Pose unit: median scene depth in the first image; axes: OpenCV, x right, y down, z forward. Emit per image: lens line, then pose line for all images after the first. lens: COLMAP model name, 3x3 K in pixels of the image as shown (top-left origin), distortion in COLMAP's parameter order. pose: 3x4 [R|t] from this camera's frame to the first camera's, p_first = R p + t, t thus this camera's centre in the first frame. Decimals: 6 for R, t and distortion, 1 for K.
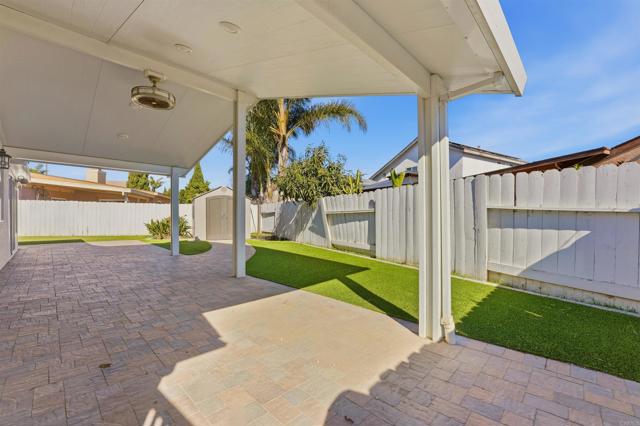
lens RADIAL K [[261.6, 0, 319.8], [0, 261.6, 214.5], [0, 0, 1]] dist [-0.019631, -0.000161]
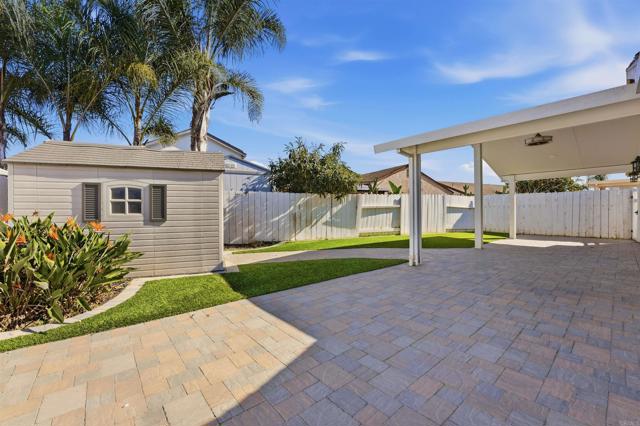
lens RADIAL K [[261.6, 0, 320.6], [0, 261.6, 212.2], [0, 0, 1]] dist [-0.019631, -0.000161]
pose [[0.076281, -0.003444, 0.997080, -1.367988], [0.006181, 0.999976, 0.002981, 0.012146], [-0.997067, 0.005935, 0.076301, 1.276868]]
